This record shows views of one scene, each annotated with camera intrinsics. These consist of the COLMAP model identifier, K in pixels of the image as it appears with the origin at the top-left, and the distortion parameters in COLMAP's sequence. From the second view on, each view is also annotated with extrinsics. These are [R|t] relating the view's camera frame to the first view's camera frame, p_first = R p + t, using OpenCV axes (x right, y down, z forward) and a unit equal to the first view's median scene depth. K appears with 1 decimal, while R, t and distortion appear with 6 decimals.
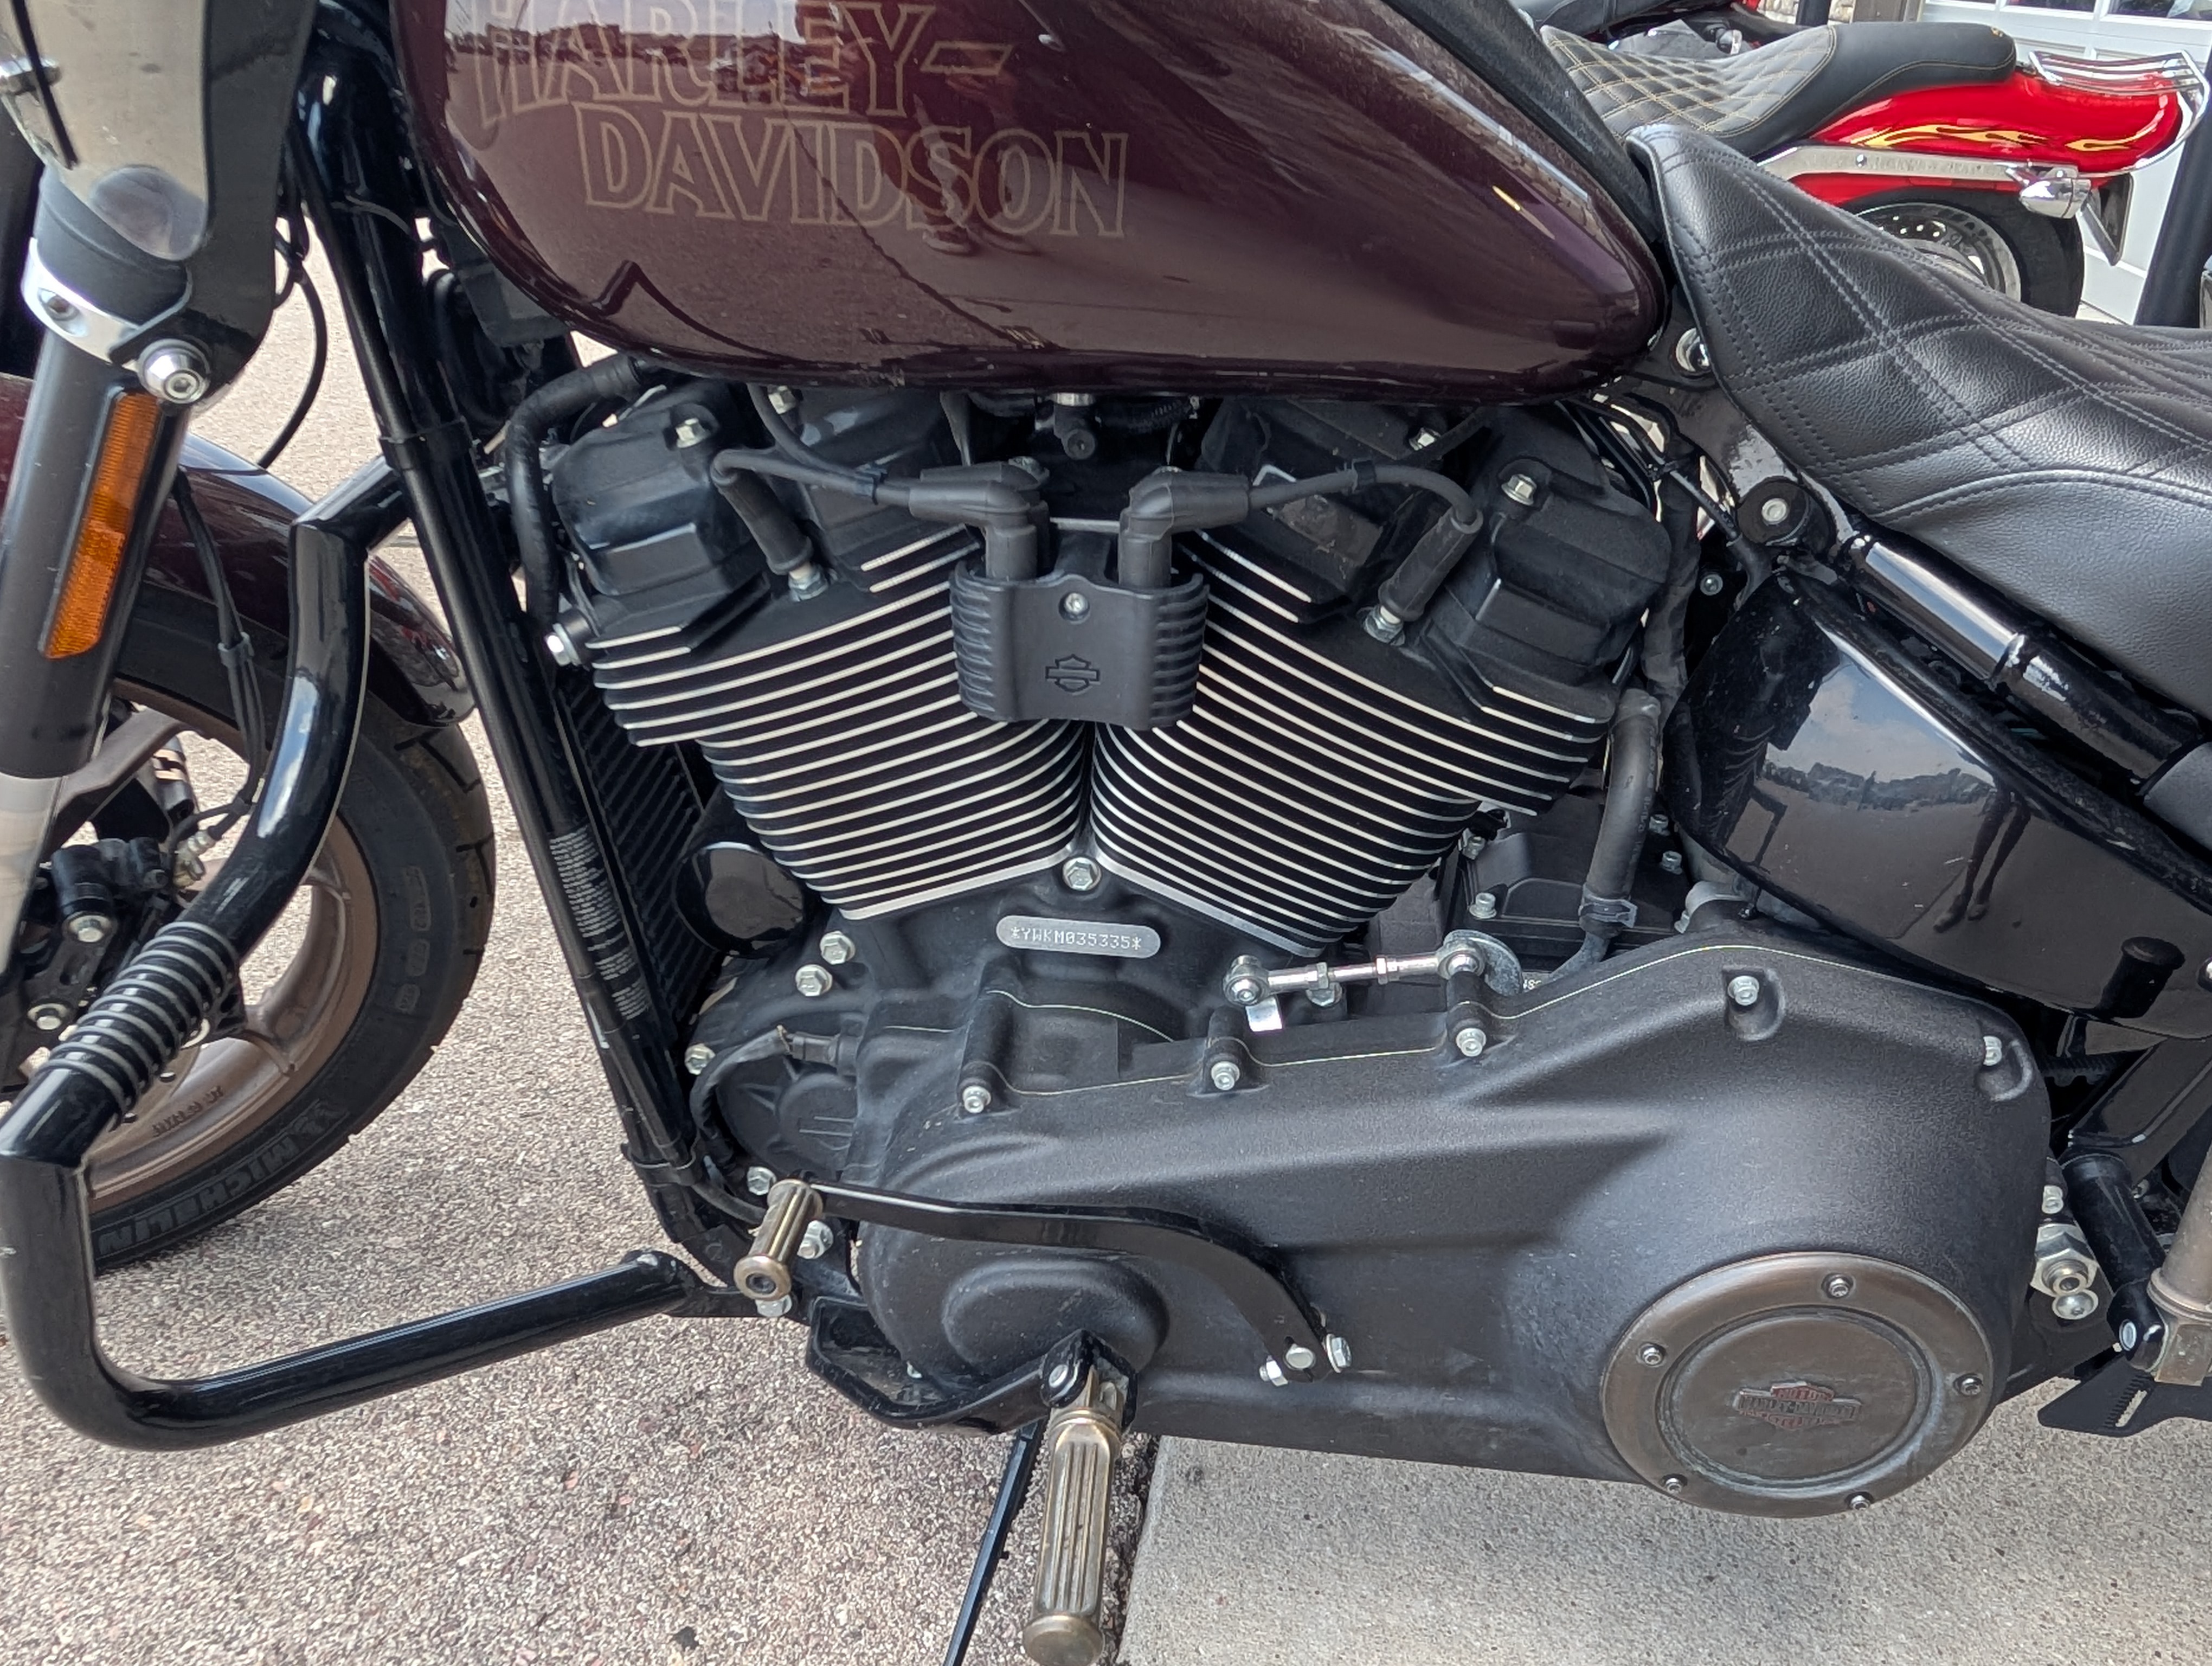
lens RADIAL K [[1820.8, 0, 1101.5], [0, 1820.8, 920.2], [0, 0, 1]] dist [0.003469, -0.002817]
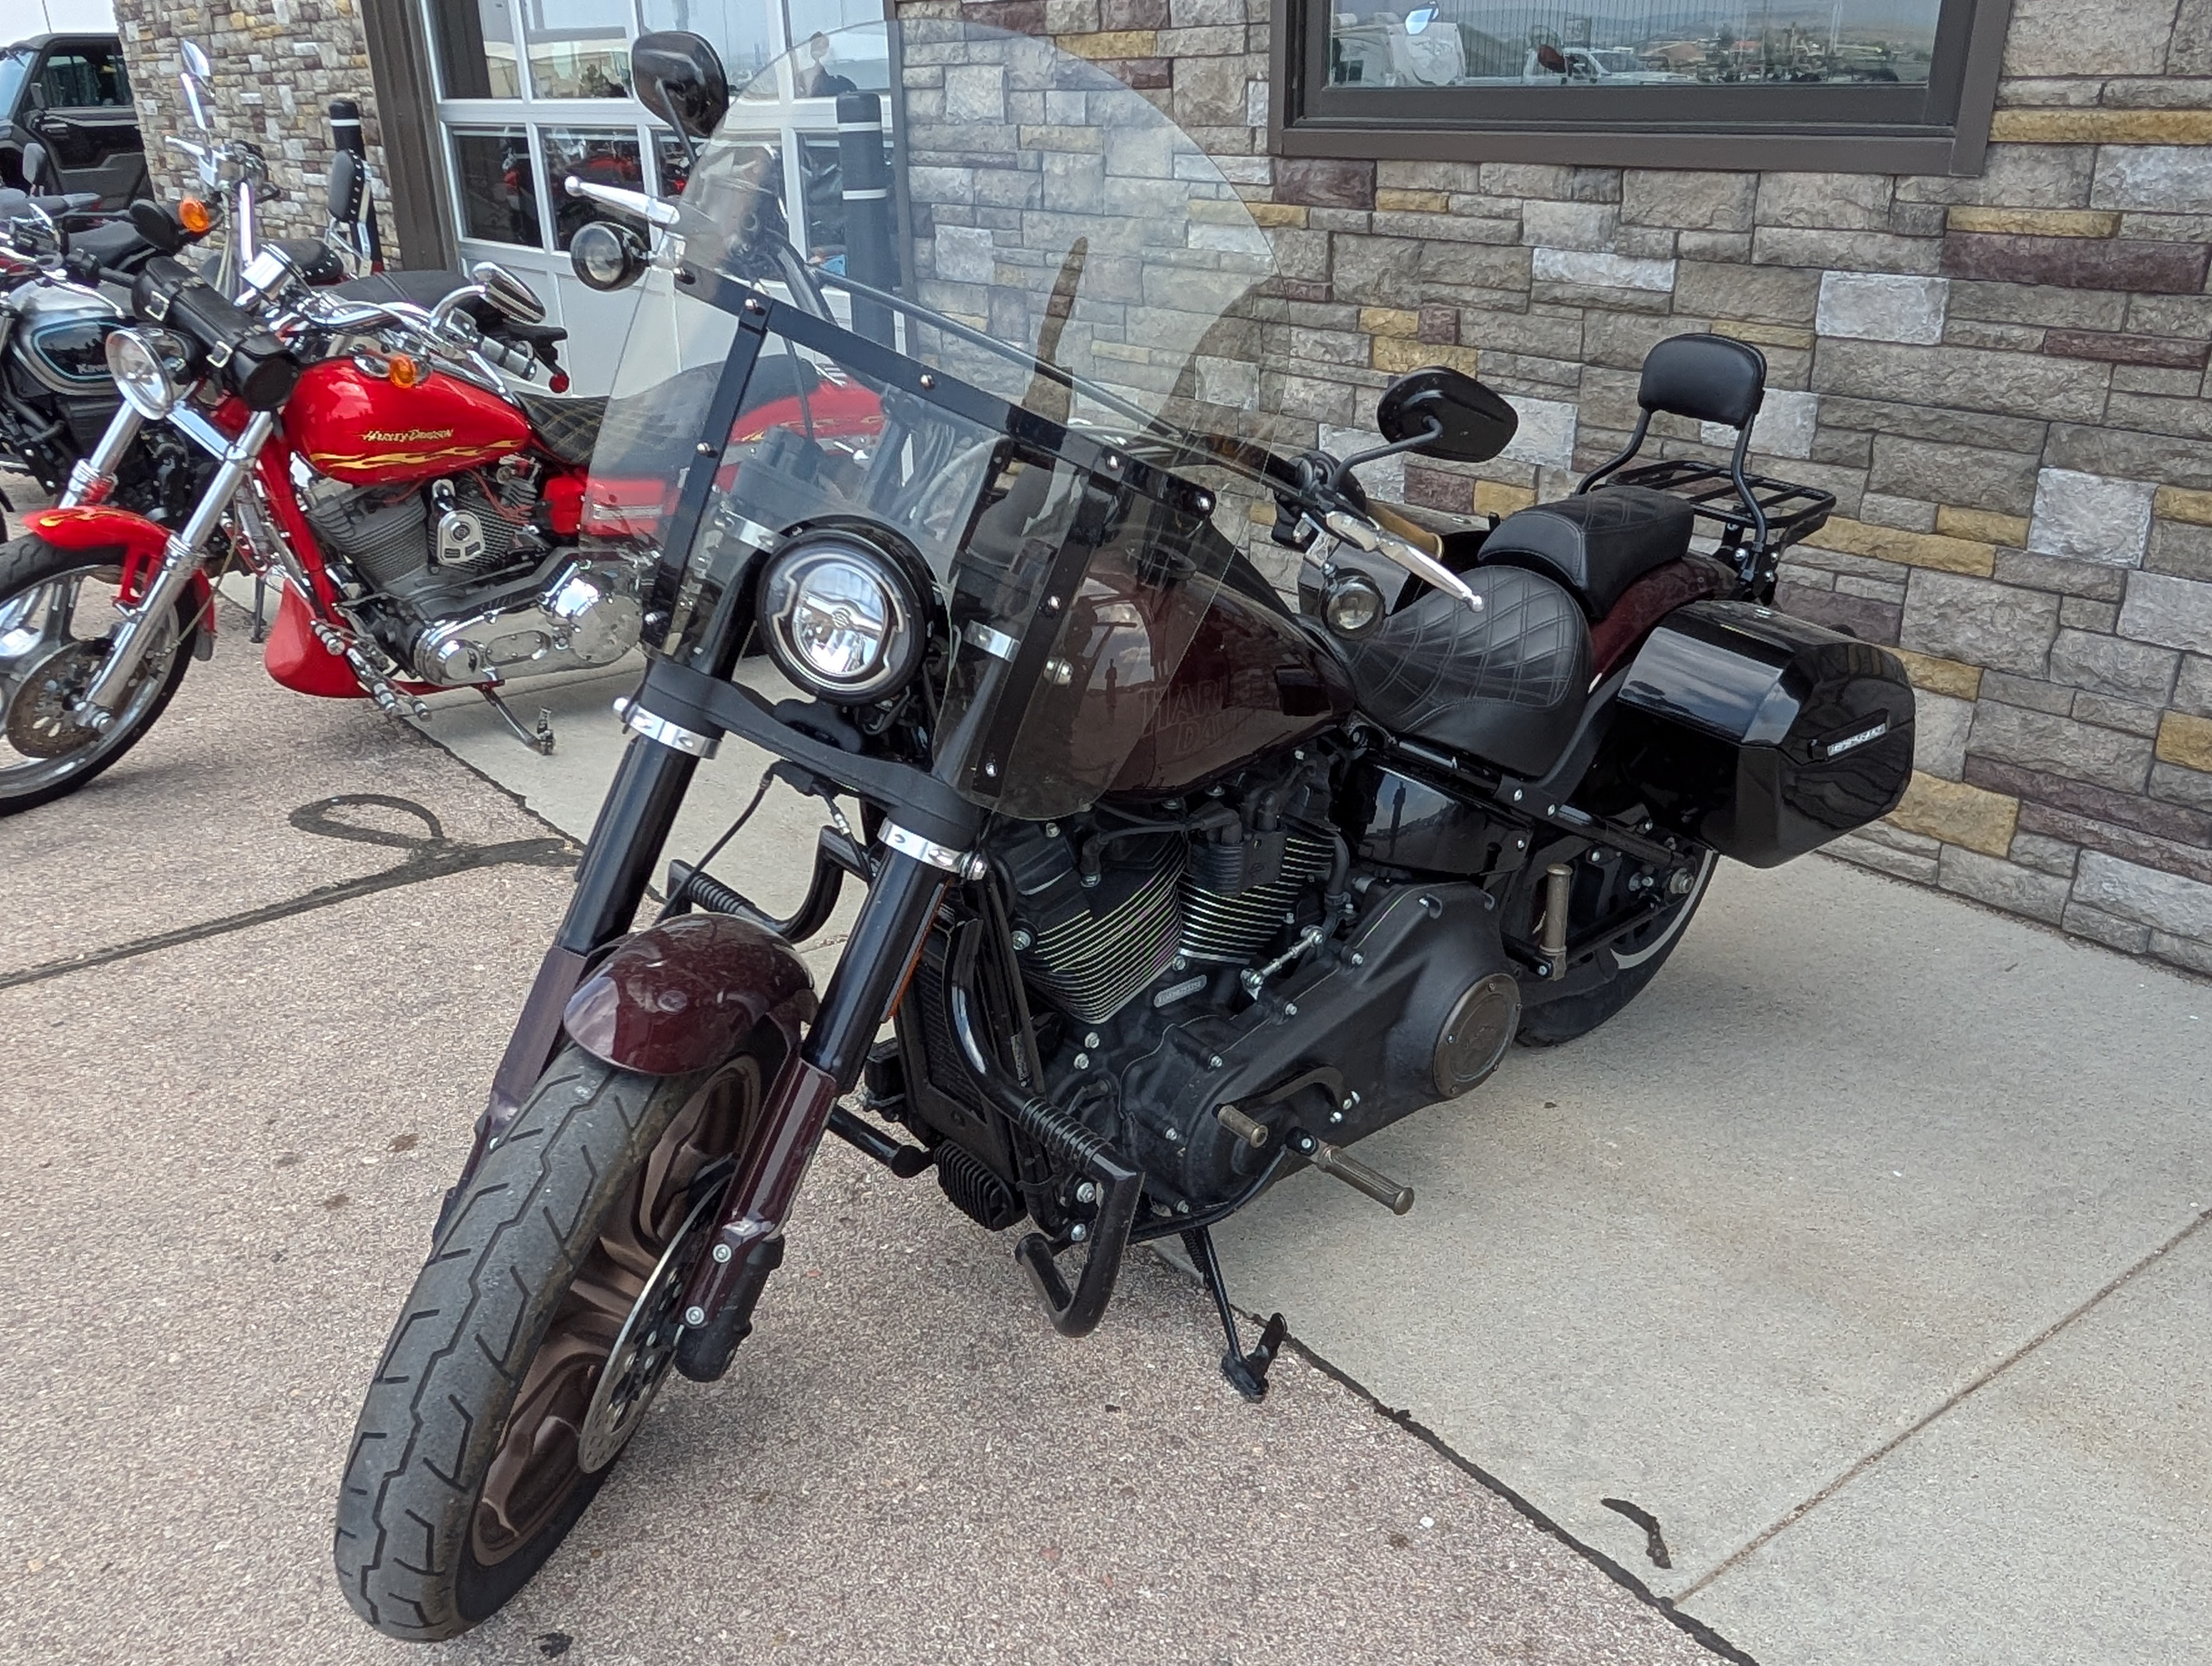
lens RADIAL K [[1820.8, 0, 1101.5], [0, 1820.8, 920.2], [0, 0, 1]] dist [0.003469, -0.002817]
pose [[0.676574, -0.328851, 0.658867, -1.667743], [0.365776, 0.926638, 0.086893, -0.330108], [-0.639105, 0.182208, 0.747224, -0.684955]]
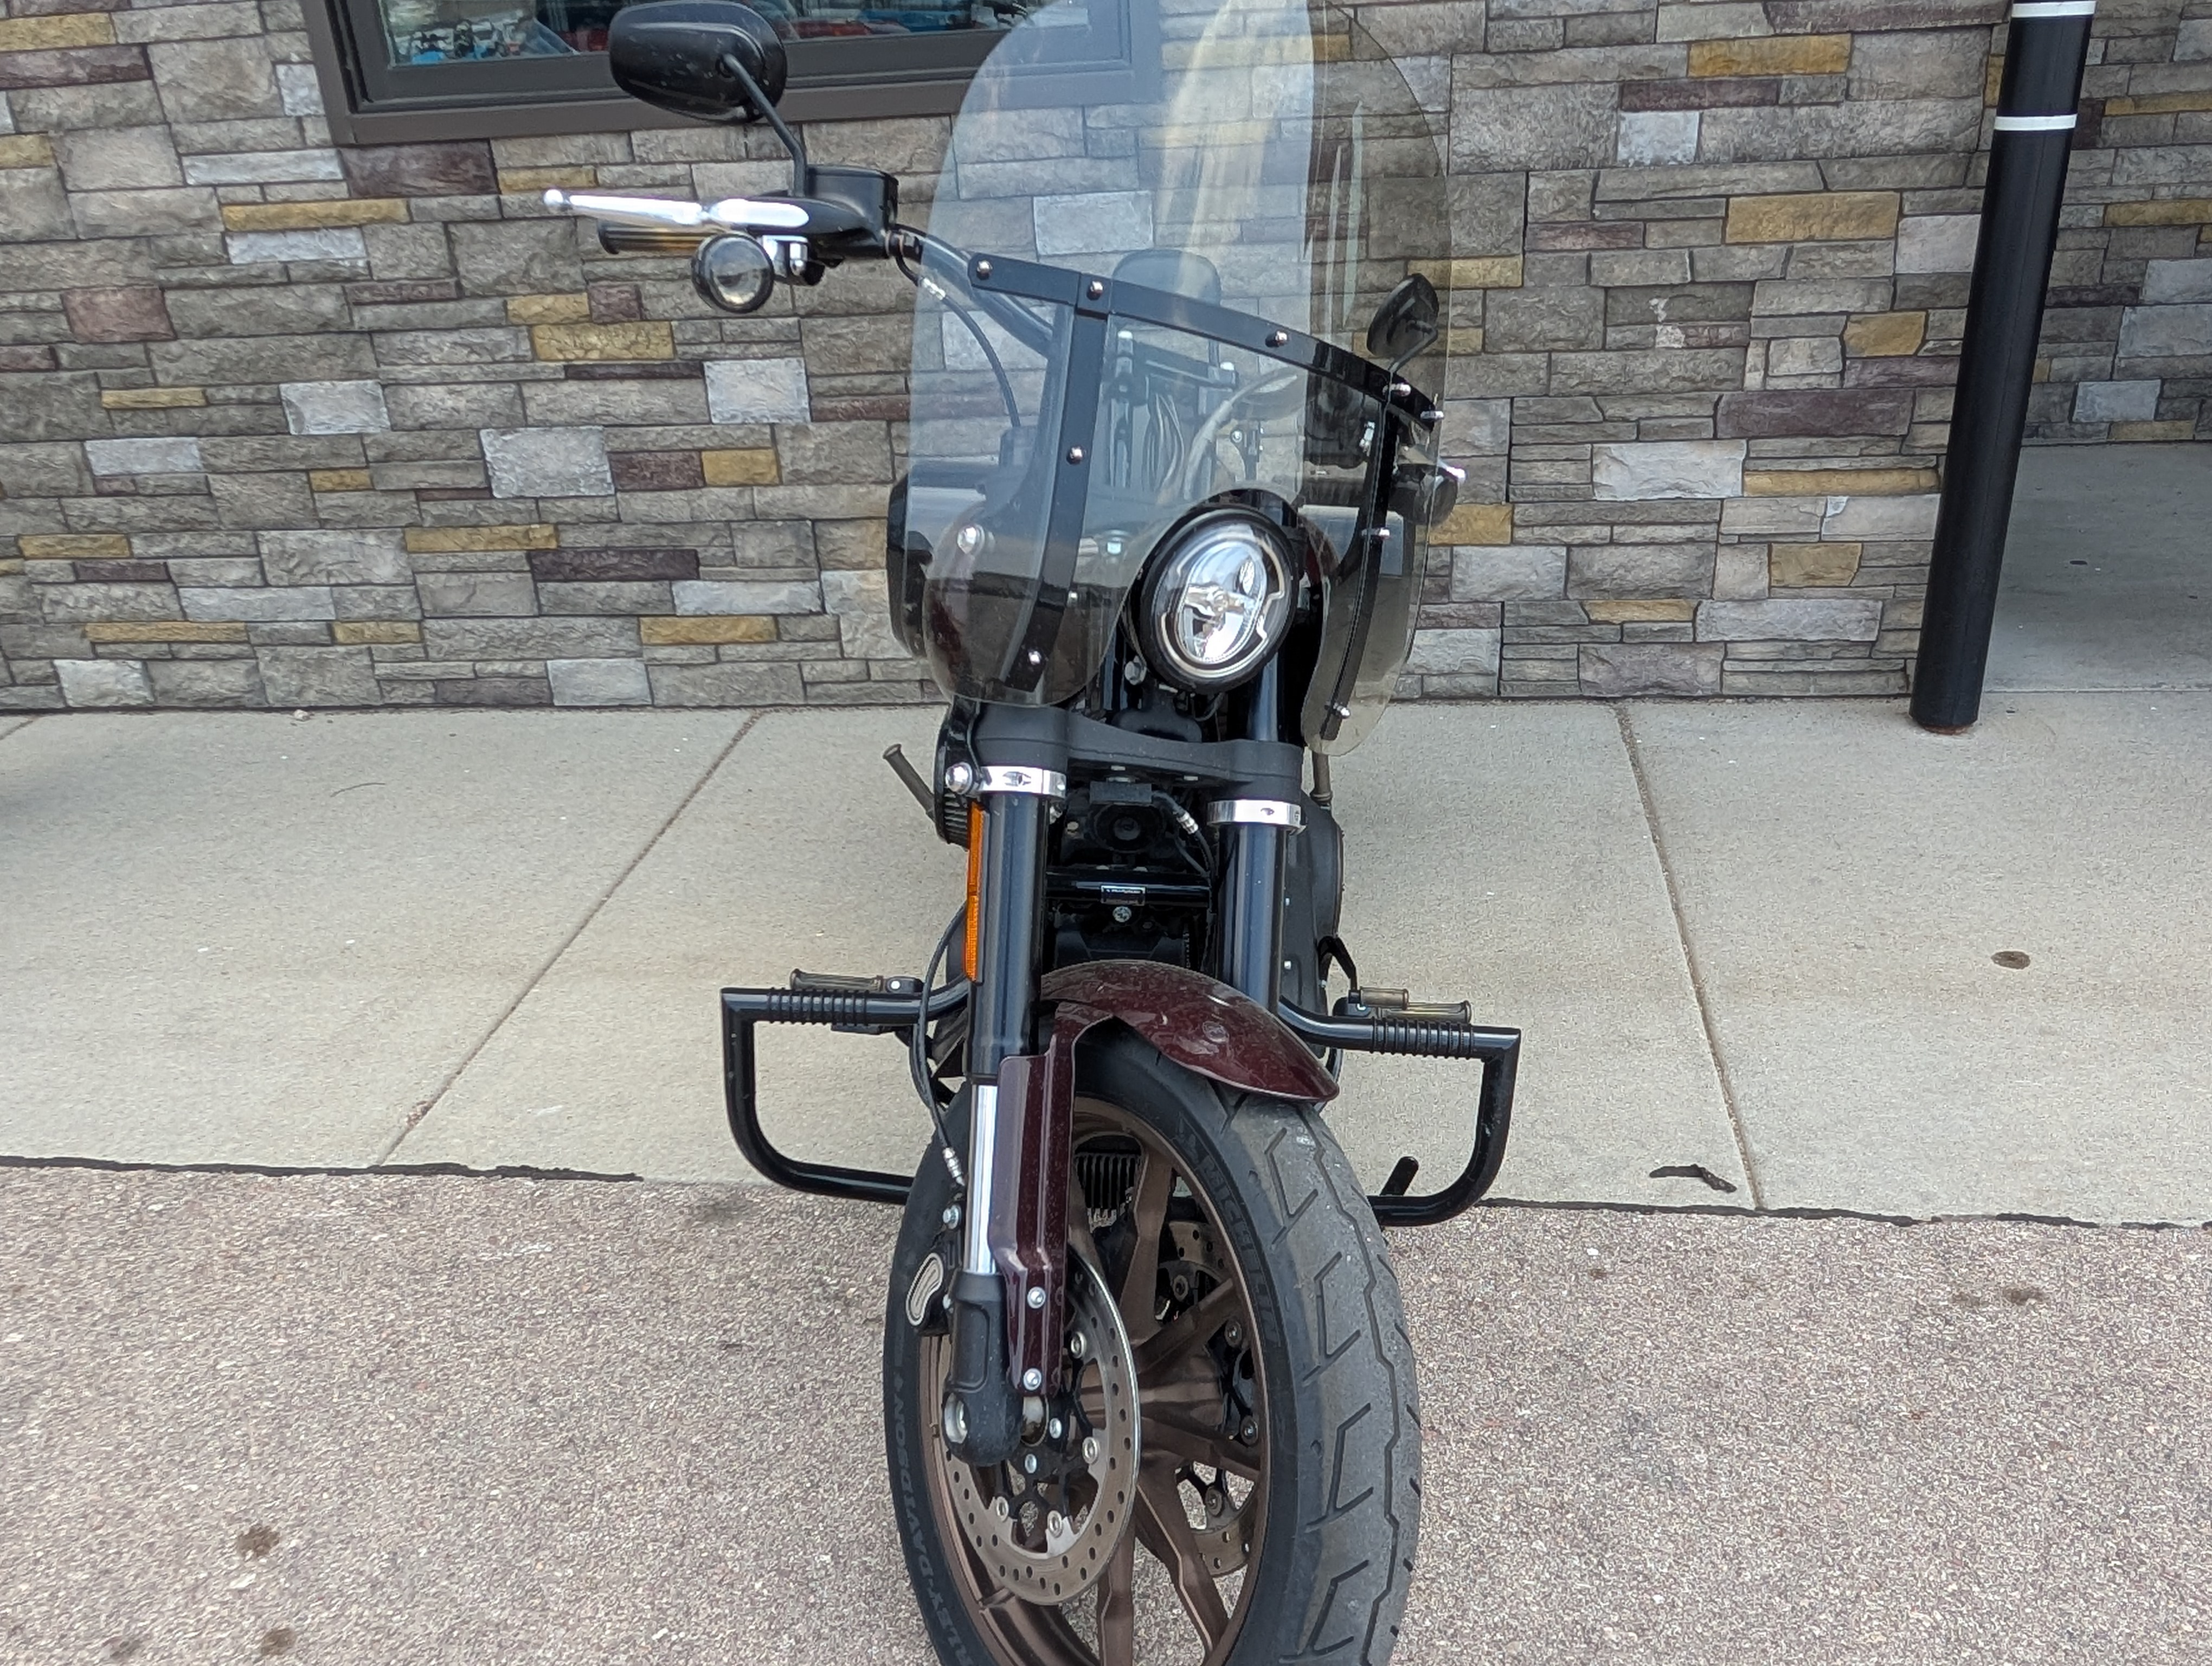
lens RADIAL K [[1820.8, 0, 1101.5], [0, 1820.8, 920.2], [0, 0, 1]] dist [0.003469, -0.002817]
pose [[-0.033701, -0.466445, 0.883908, -2.227986], [0.518992, 0.747649, 0.414328, -1.102006], [-0.854114, 0.472705, 0.216884, 0.651572]]
